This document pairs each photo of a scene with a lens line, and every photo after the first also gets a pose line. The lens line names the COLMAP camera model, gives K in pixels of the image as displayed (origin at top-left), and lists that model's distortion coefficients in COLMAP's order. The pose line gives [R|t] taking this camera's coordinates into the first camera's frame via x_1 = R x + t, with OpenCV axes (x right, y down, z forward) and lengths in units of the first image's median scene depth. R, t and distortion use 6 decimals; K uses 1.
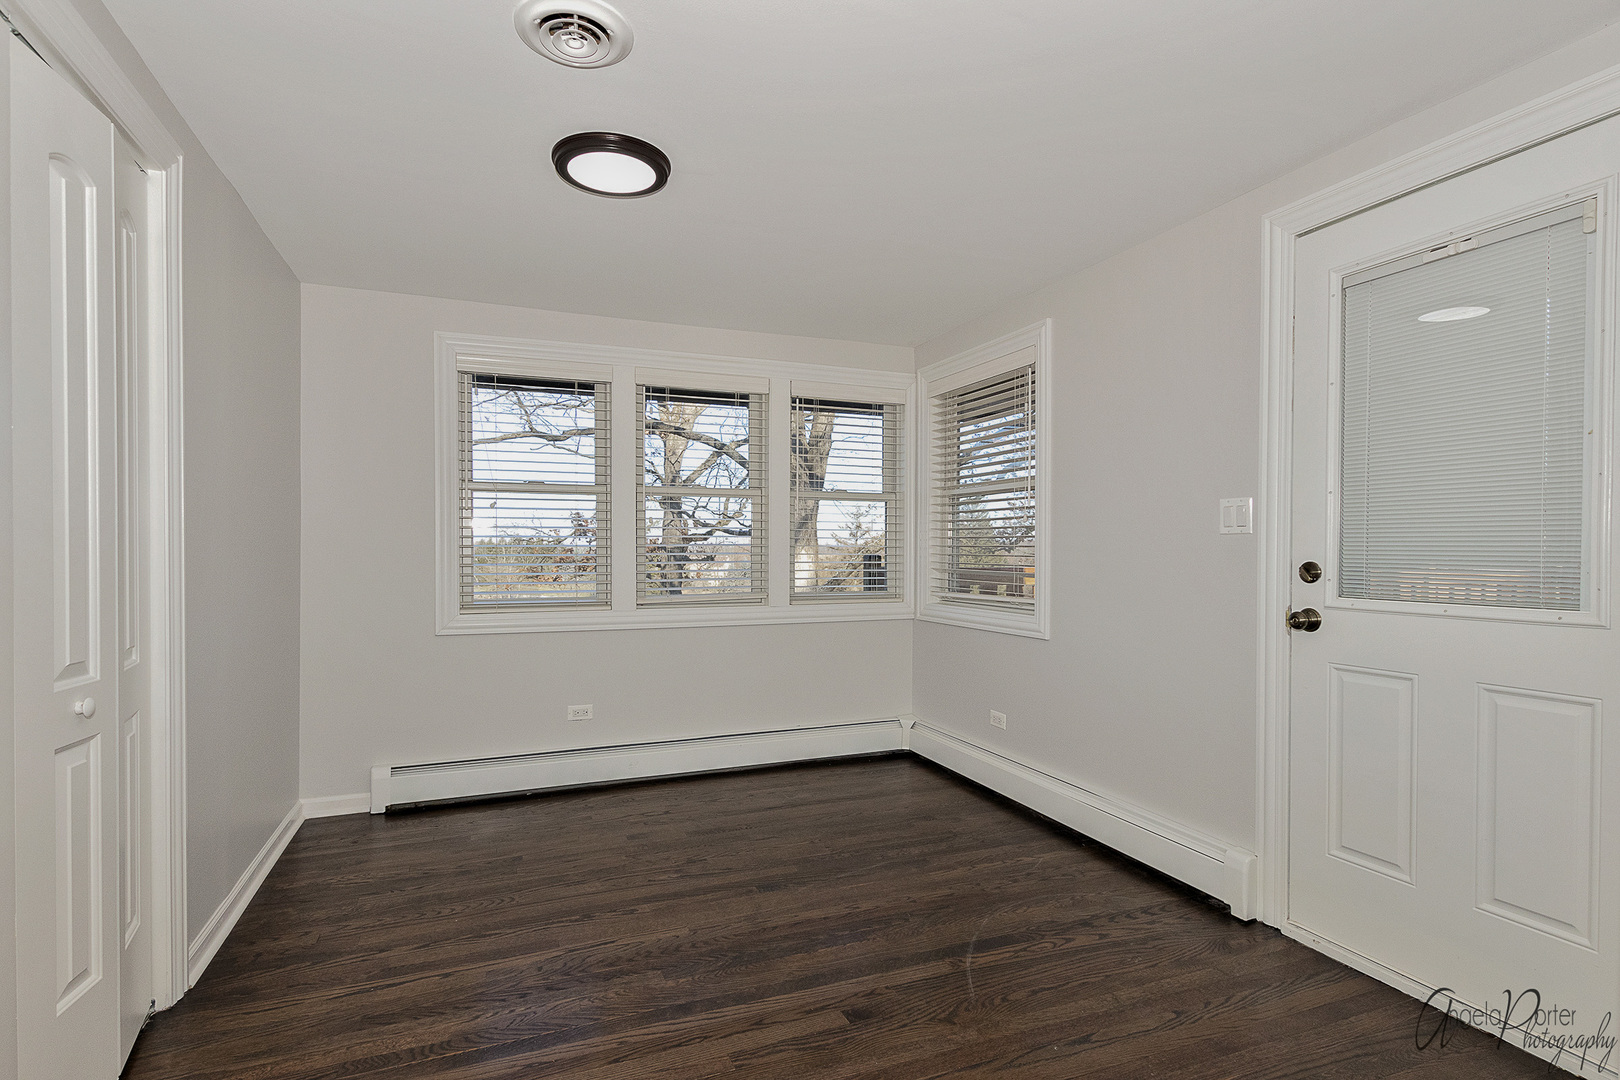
lens RADIAL K [[774.4, 0, 802.0], [0, 774.4, 548.0], [0, 0, 1]] dist [0.009785, -0.004846]
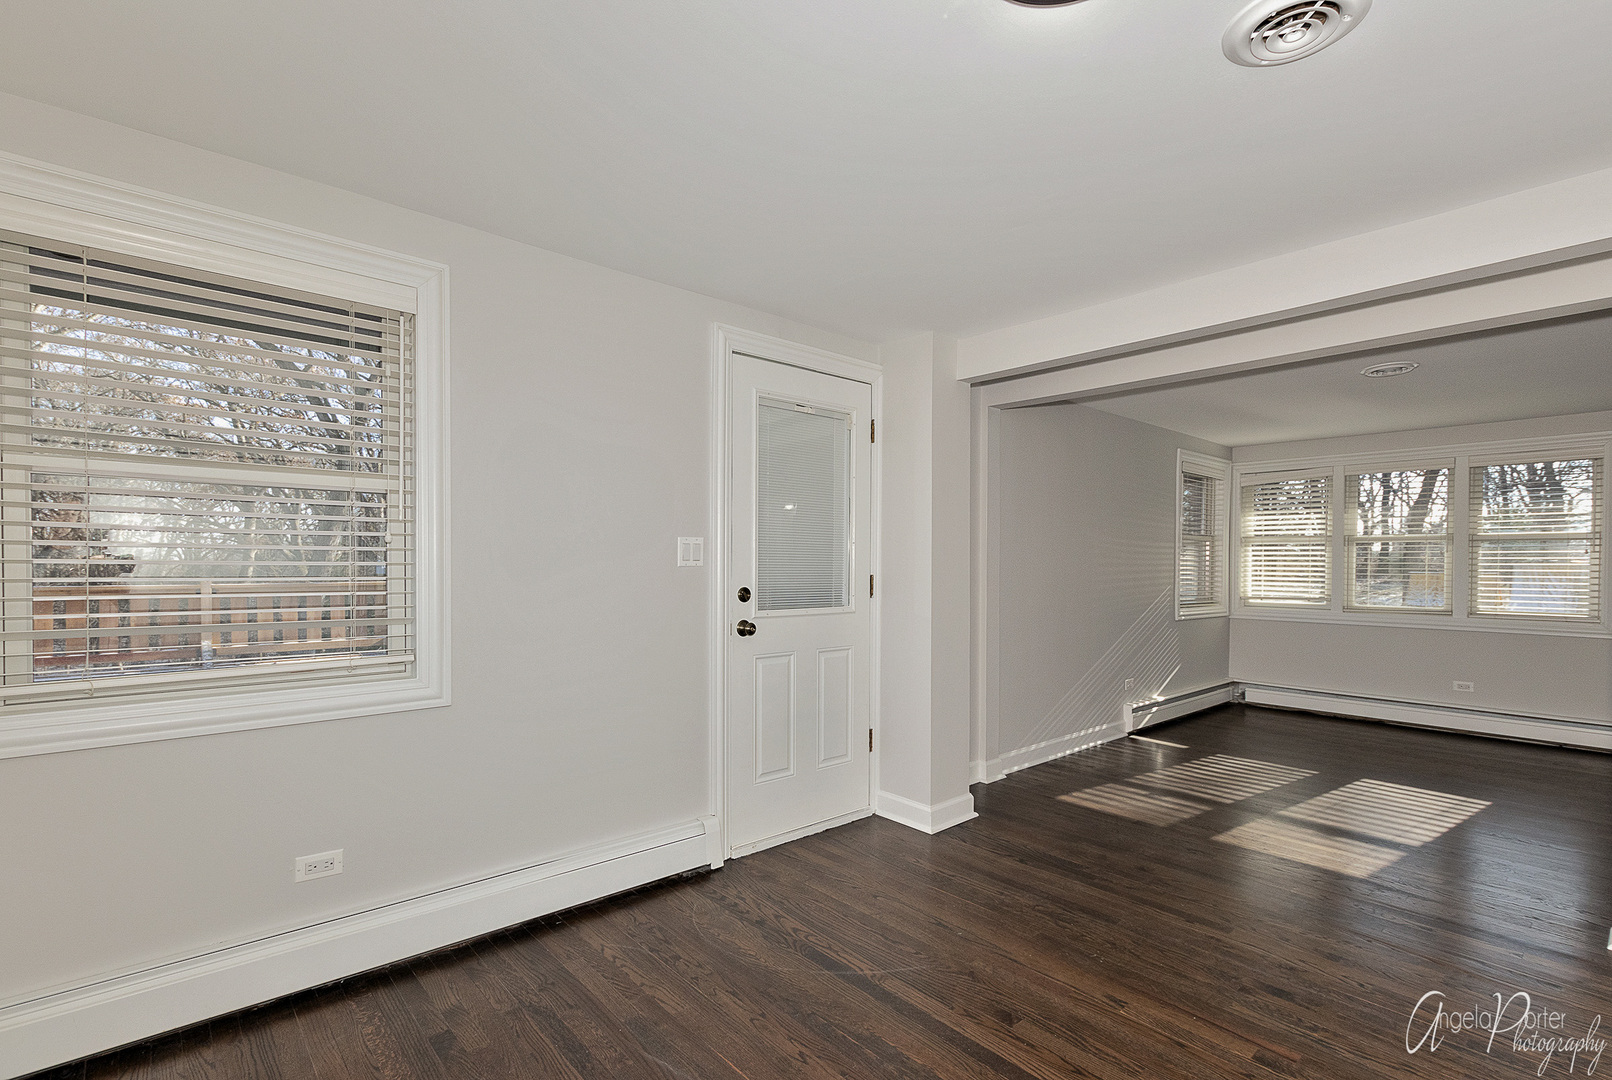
lens RADIAL K [[770.5, 0, 794.2], [0, 770.5, 555.1], [0, 0, 1]] dist [0.009785, -0.004846]
pose [[-0.334578, 0.000932, 0.942367, -0.694024], [-0.009081, 0.999950, -0.004213, -0.035829], [-0.942324, -0.009967, -0.334553, 1.340519]]
